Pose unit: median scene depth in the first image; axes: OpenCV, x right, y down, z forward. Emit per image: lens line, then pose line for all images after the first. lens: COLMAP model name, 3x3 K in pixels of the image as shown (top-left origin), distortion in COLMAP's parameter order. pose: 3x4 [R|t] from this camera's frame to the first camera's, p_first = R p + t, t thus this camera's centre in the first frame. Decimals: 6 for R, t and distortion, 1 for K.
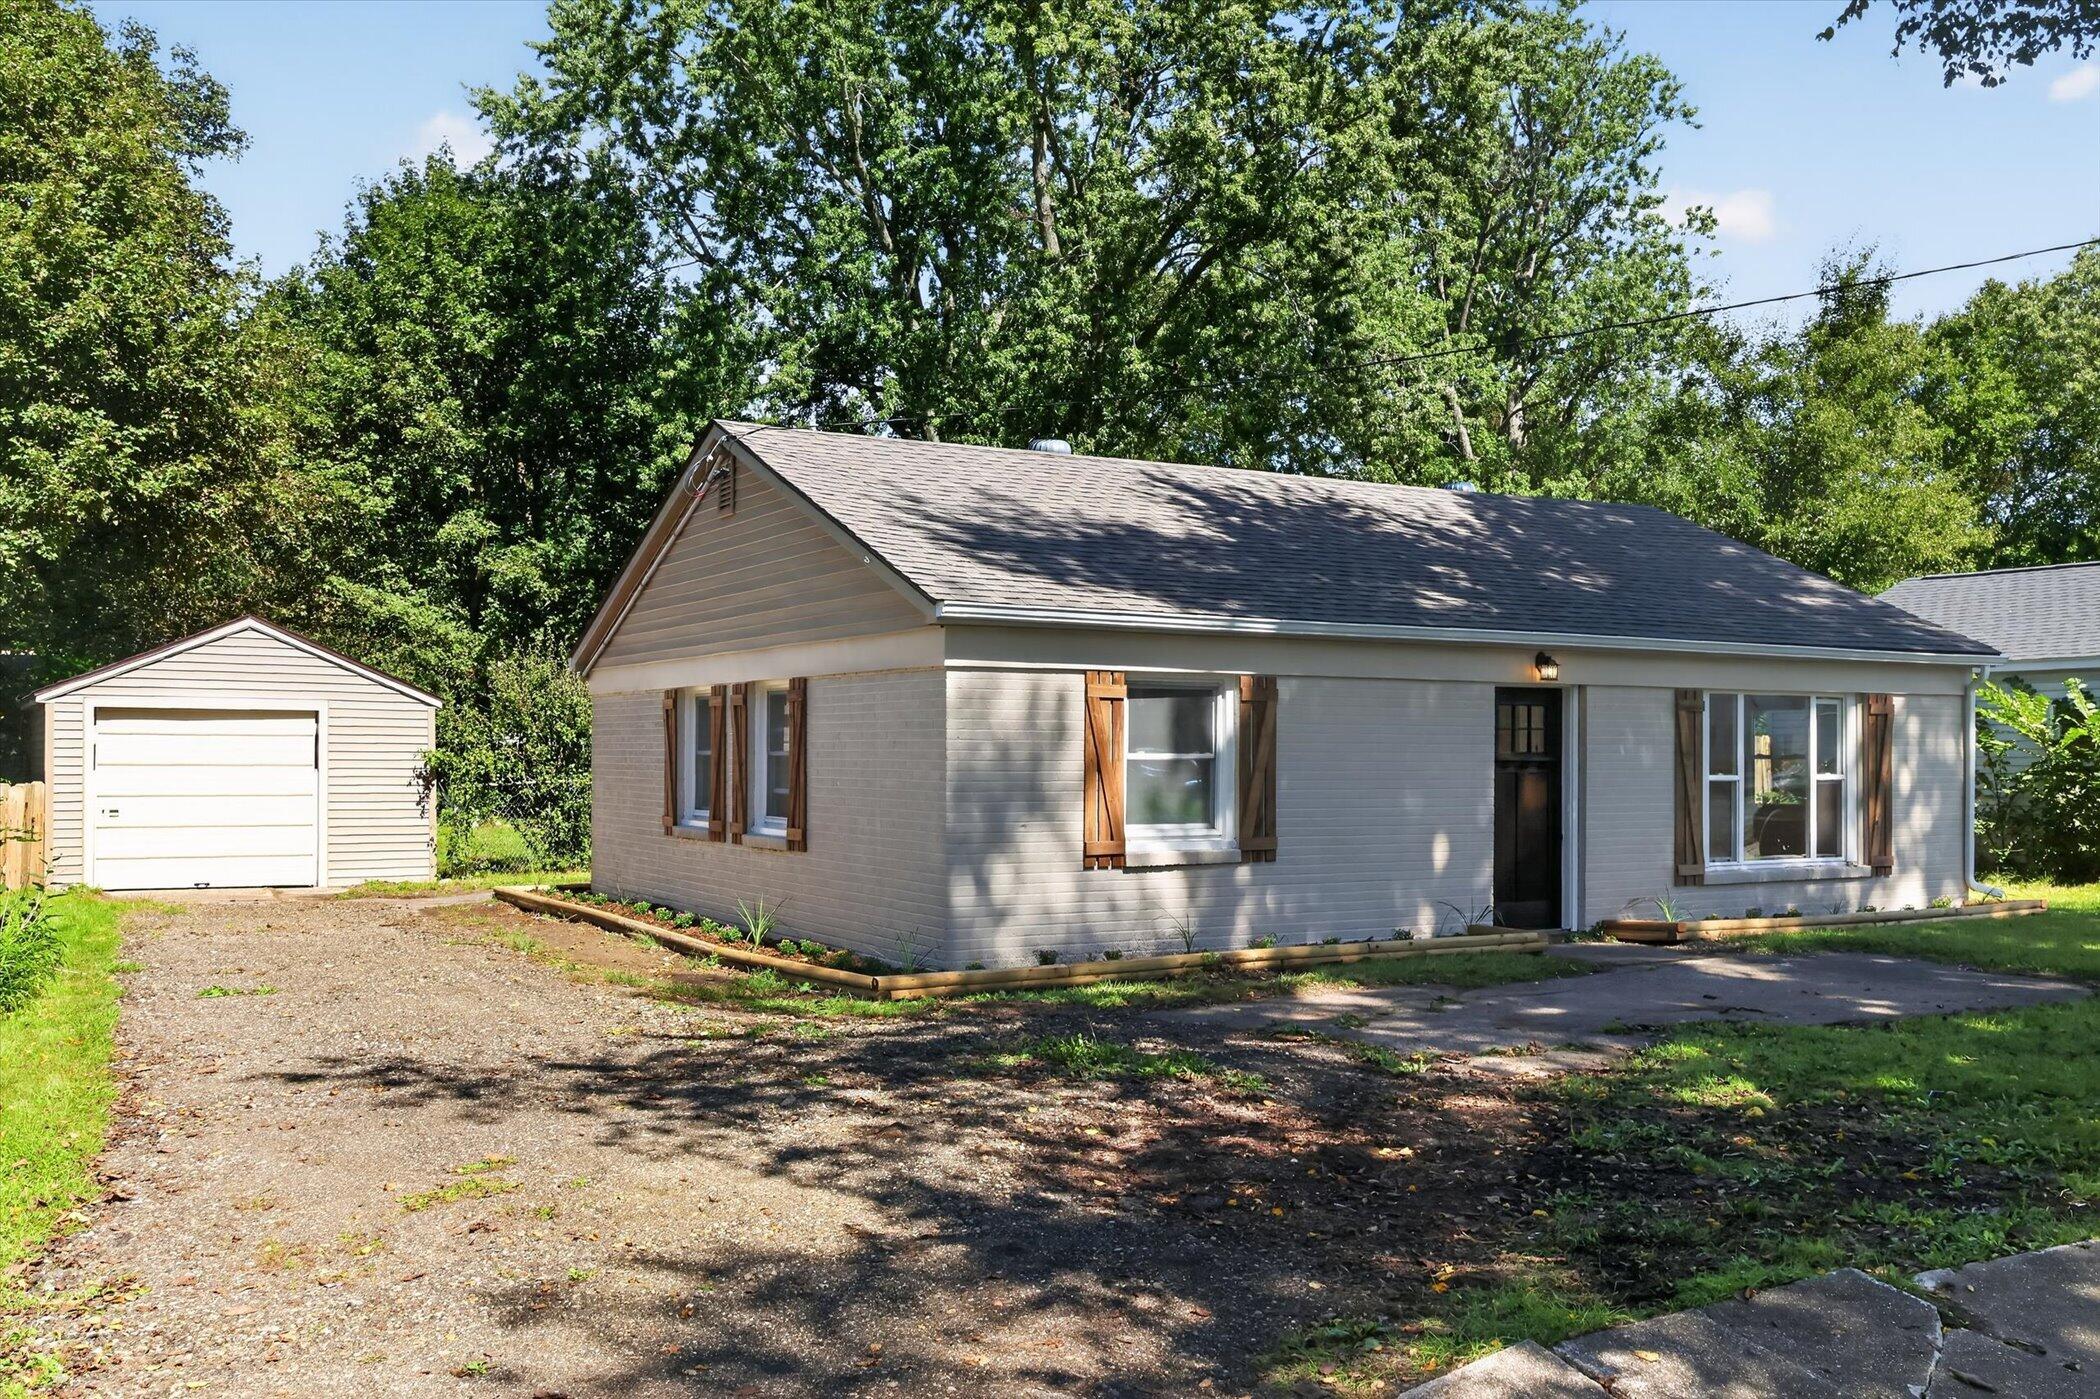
lens RADIAL K [[1921.6, 0, 1041.7], [0, 1921.6, 683.2], [0, 0, 1]] dist [-0.045462, 0.000000]
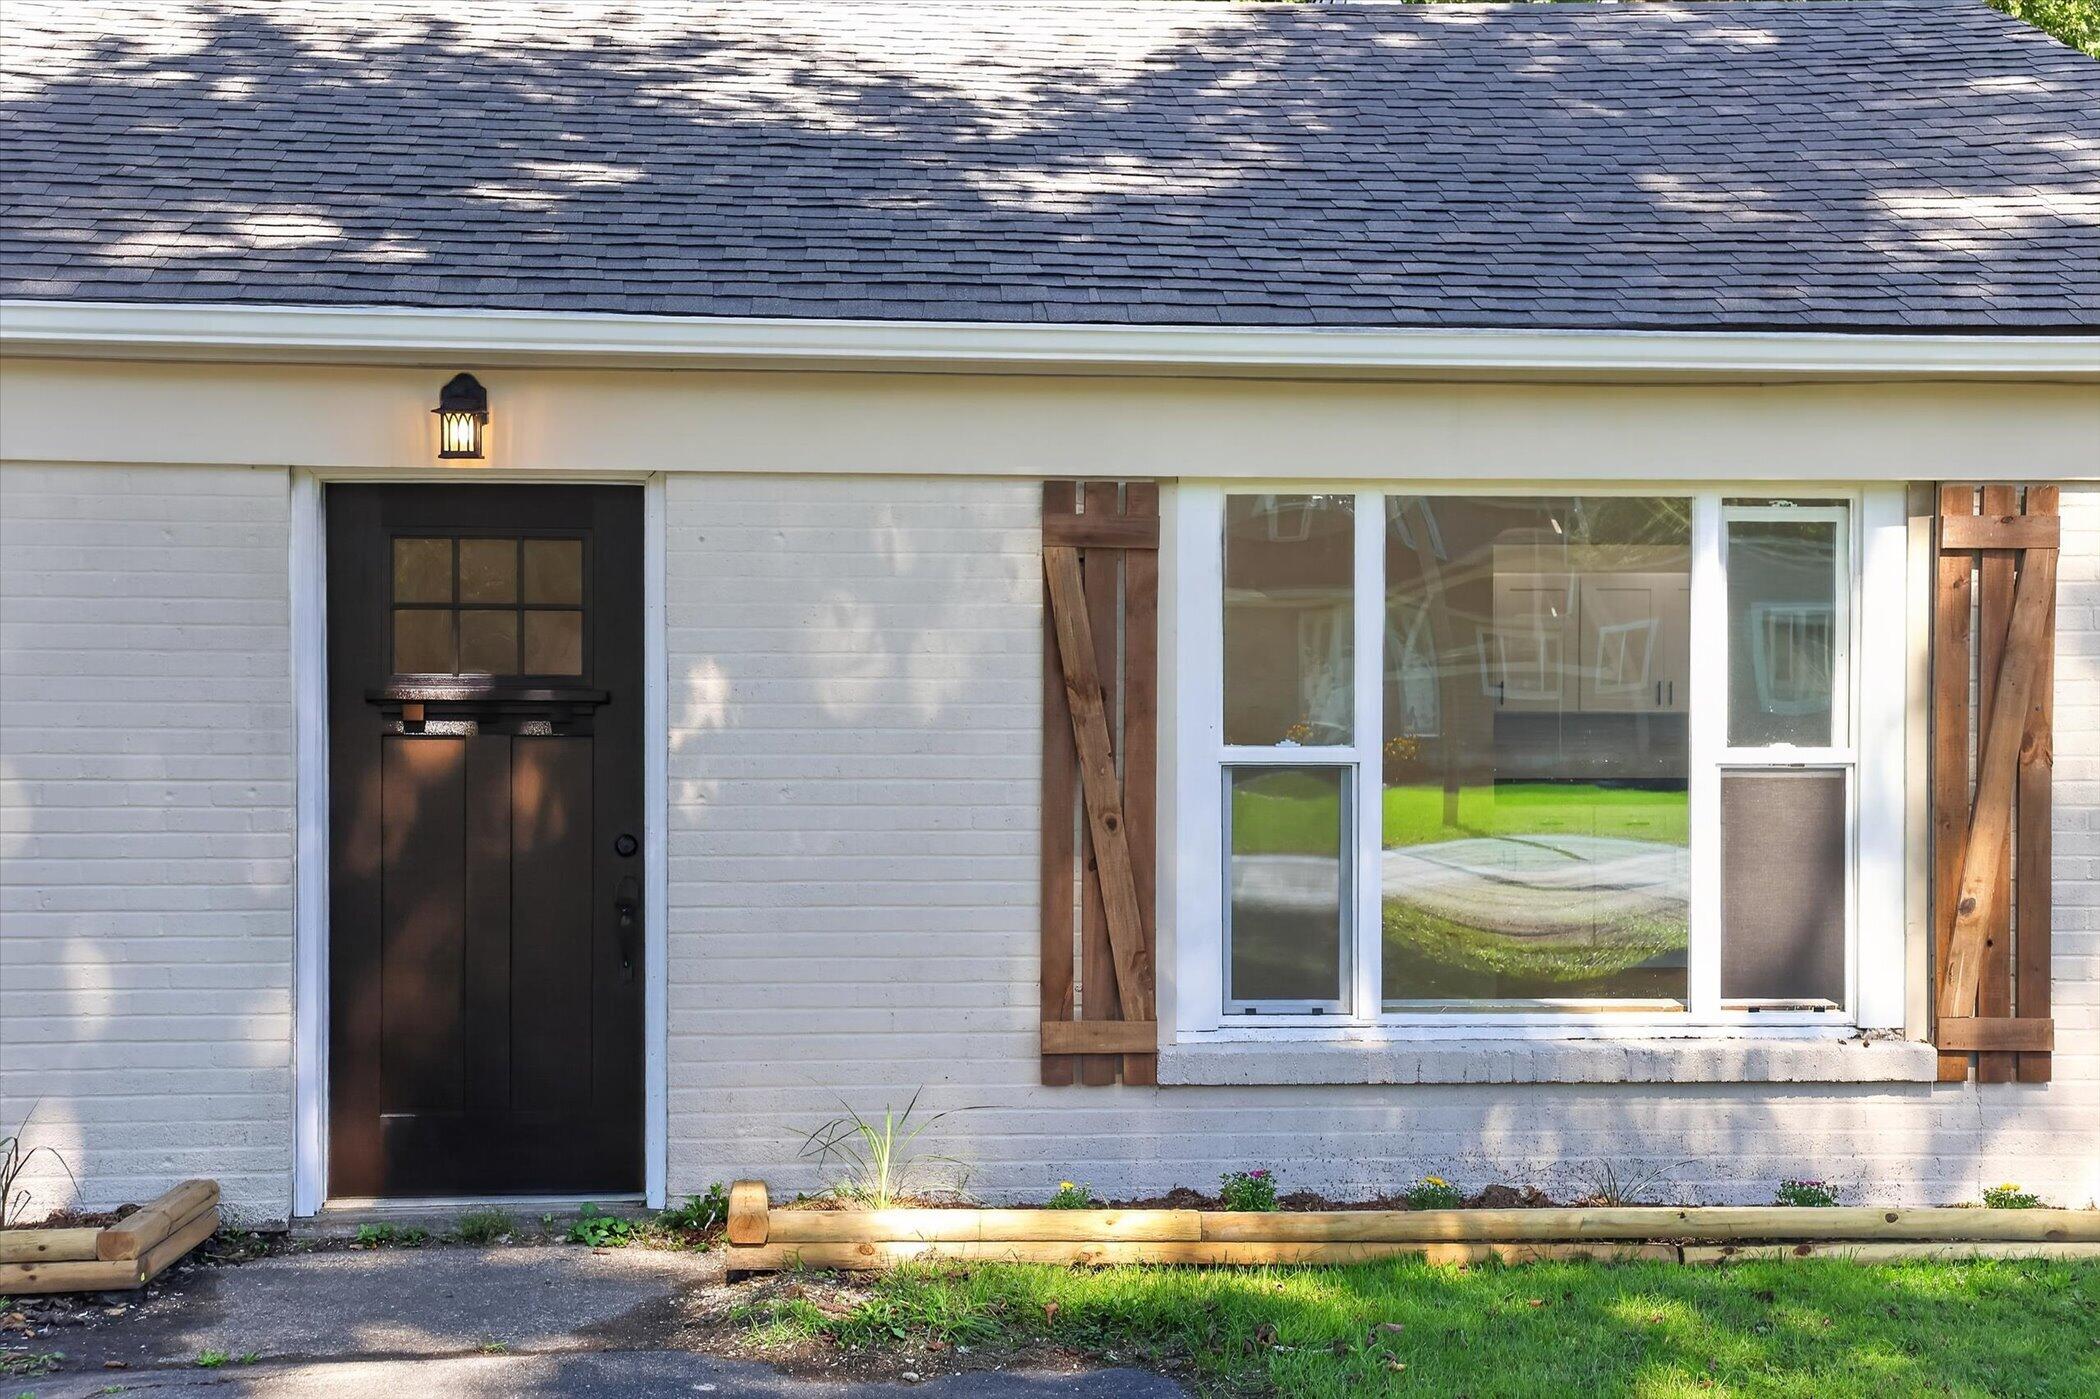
lens RADIAL K [[3078.1, 0, 1047.5], [0, 3078.1, 682.2], [0, 0, 1]] dist [0.226673, 0.000000]
pose [[0.913731, 0.002759, -0.406310, 0.535252], [0.012166, 0.999343, 0.034145, 0.018962], [0.406137, -0.036142, 0.913097, 0.506881]]
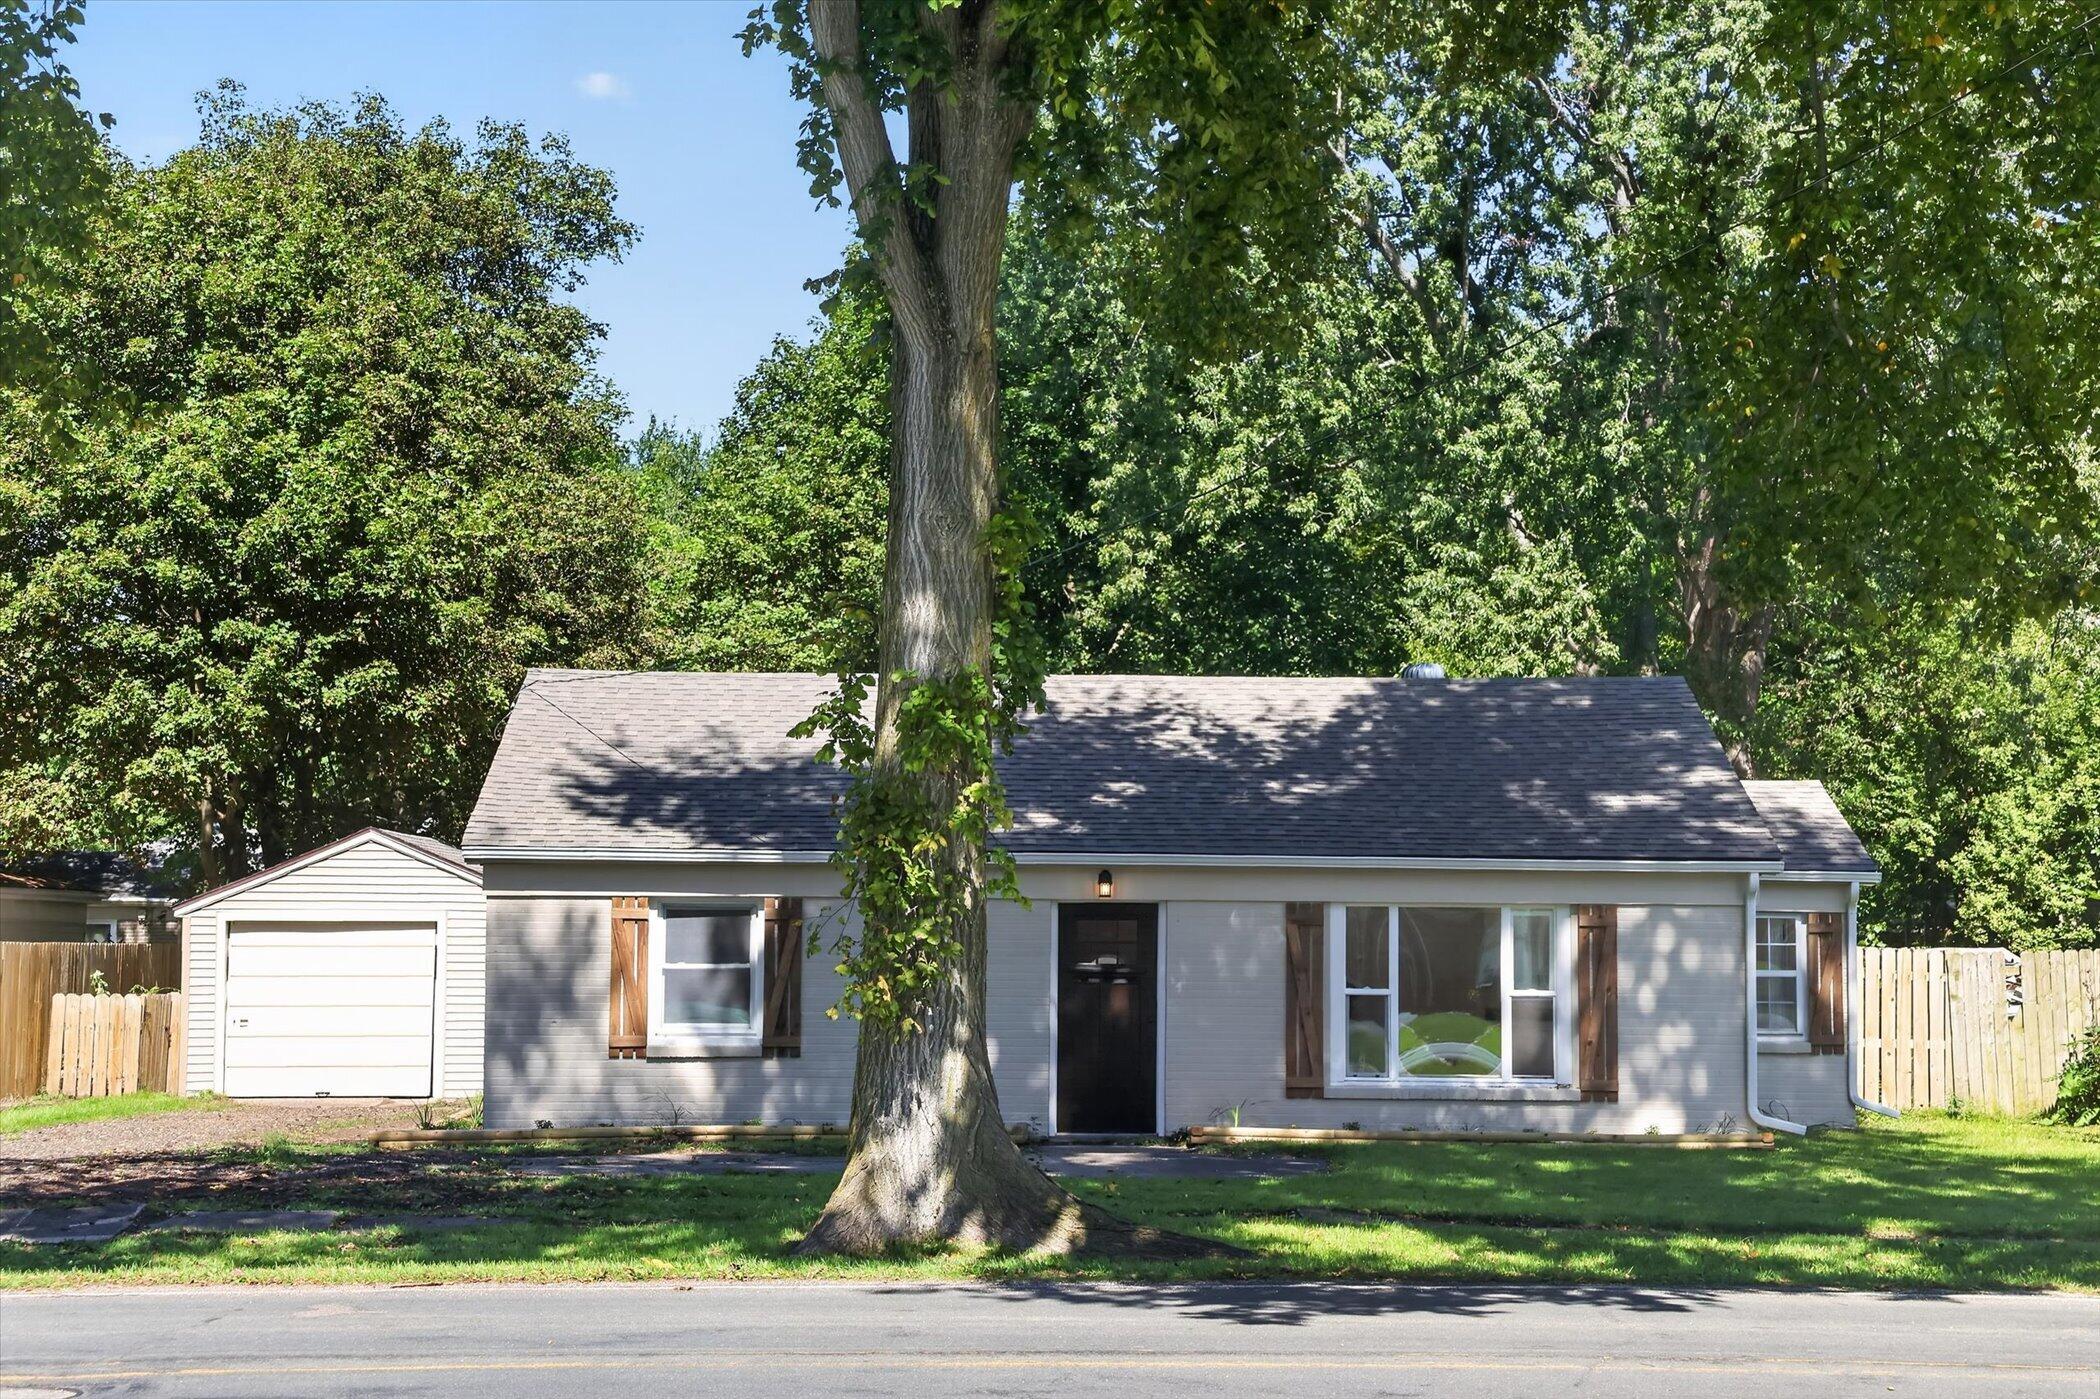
lens RADIAL K [[3696.6, 0, 1076.3], [0, 3696.6, 652.5], [0, 0, 1]] dist [0.332714, 0.000000]
pose [[0.884502, -0.034410, -0.465265, 1.138086], [0.012032, 0.998627, -0.050983, -0.030448], [0.466381, 0.039496, 0.883702, -0.798594]]
